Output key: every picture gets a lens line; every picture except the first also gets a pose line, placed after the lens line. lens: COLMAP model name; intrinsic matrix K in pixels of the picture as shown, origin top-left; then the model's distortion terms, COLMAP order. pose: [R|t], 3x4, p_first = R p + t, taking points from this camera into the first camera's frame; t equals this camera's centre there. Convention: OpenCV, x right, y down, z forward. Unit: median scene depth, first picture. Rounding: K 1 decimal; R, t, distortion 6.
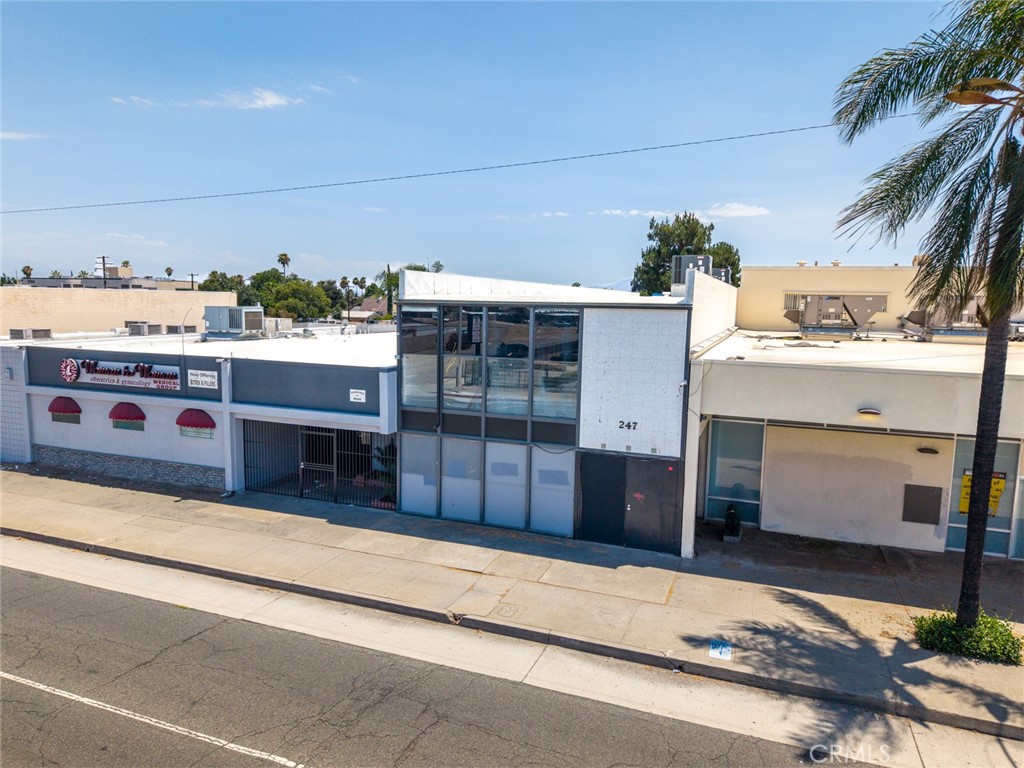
lens RADIAL K [[683.7, 0, 511.2], [0, 683.7, 386.2], [0, 0, 1]] dist [0.034113, -0.033493]
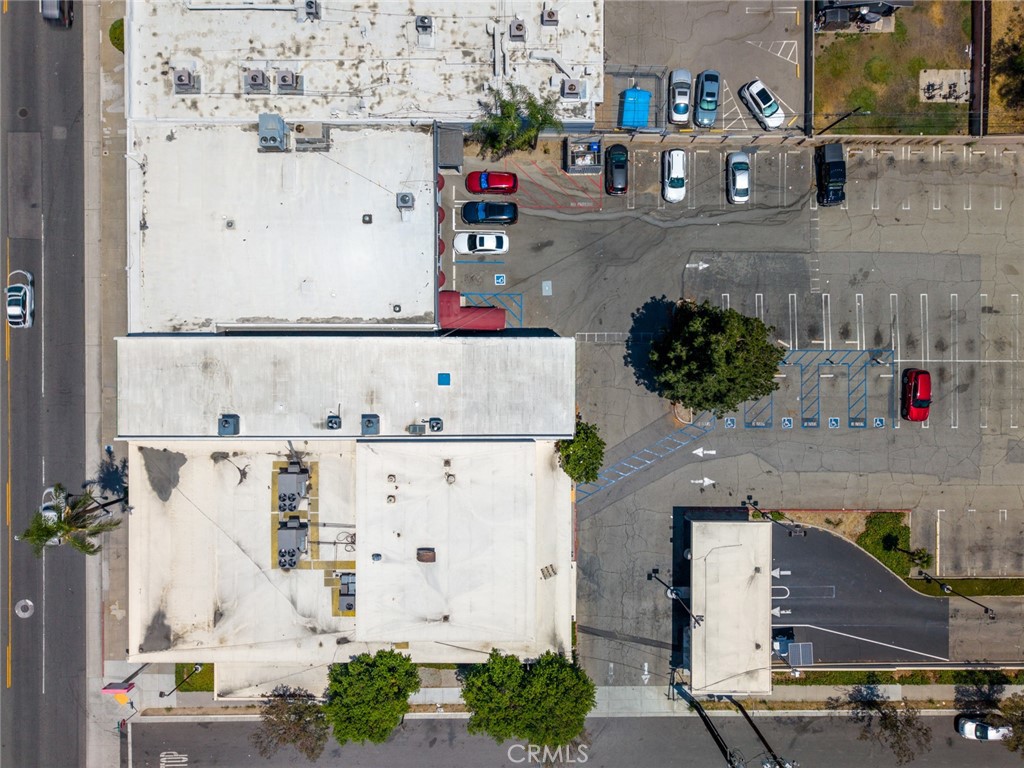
lens RADIAL K [[683.7, 0, 511.2], [0, 683.7, 386.2], [0, 0, 1]] dist [0.034113, -0.033493]
pose [[0.358421, 0.933509, -0.009812, 0.642867], [-0.107883, 0.051857, 0.992810, -3.187210], [0.927306, -0.354785, 0.119296, 2.143170]]
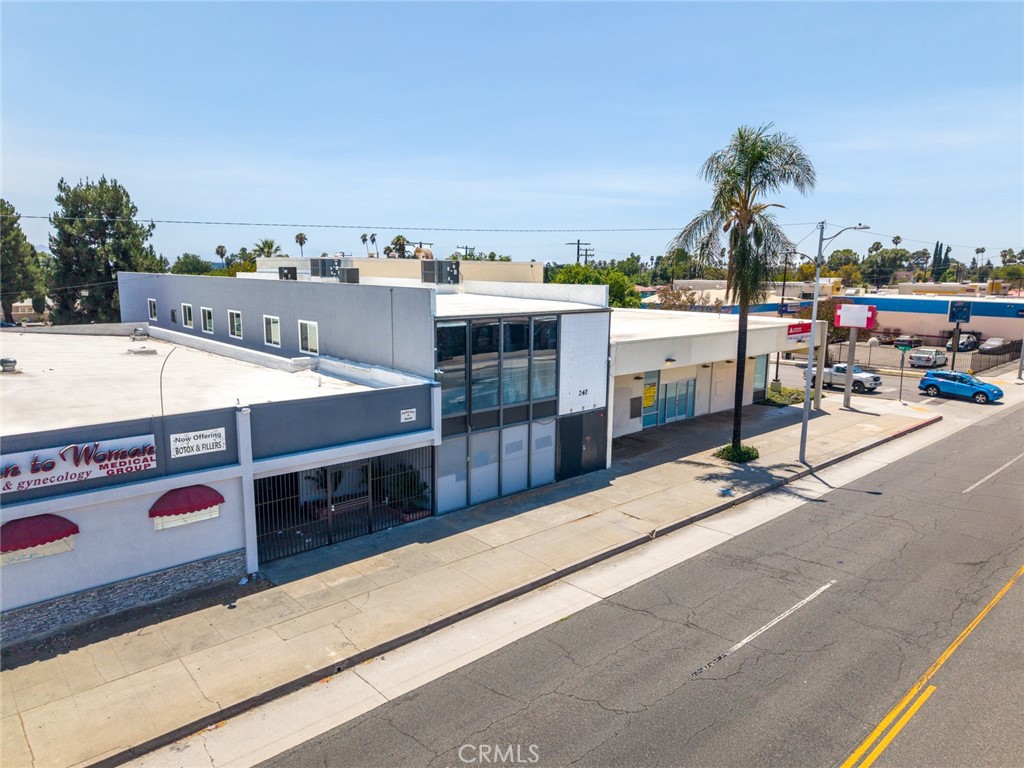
lens RADIAL K [[683.7, 0, 511.2], [0, 683.7, 386.2], [0, 0, 1]] dist [0.034113, -0.033493]
pose [[0.453196, -0.165516, 0.875910, -1.073005], [0.107969, 0.985569, 0.130374, -0.148818], [-0.884848, 0.035486, 0.464527, 0.420760]]
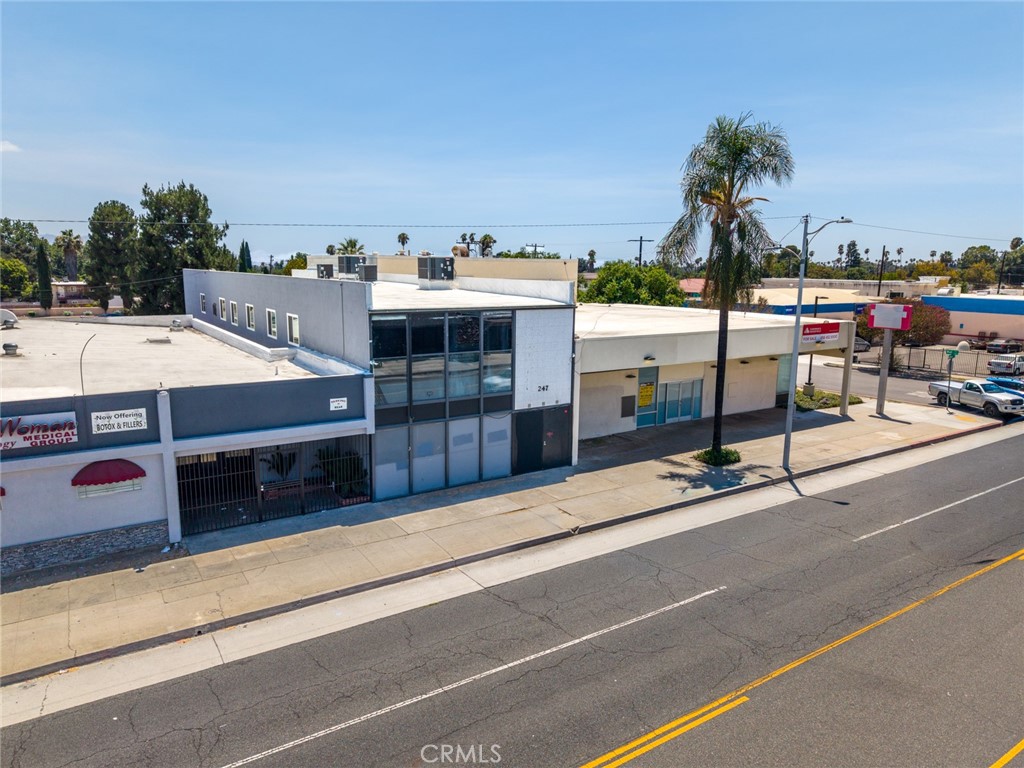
lens RADIAL K [[683.7, 0, 511.2], [0, 683.7, 386.2], [0, 0, 1]] dist [0.034113, -0.033493]
pose [[0.585675, -0.153537, 0.795871, -0.944470], [0.100527, 0.988074, 0.116639, -0.113994], [-0.804288, 0.011694, 0.594125, 0.171130]]
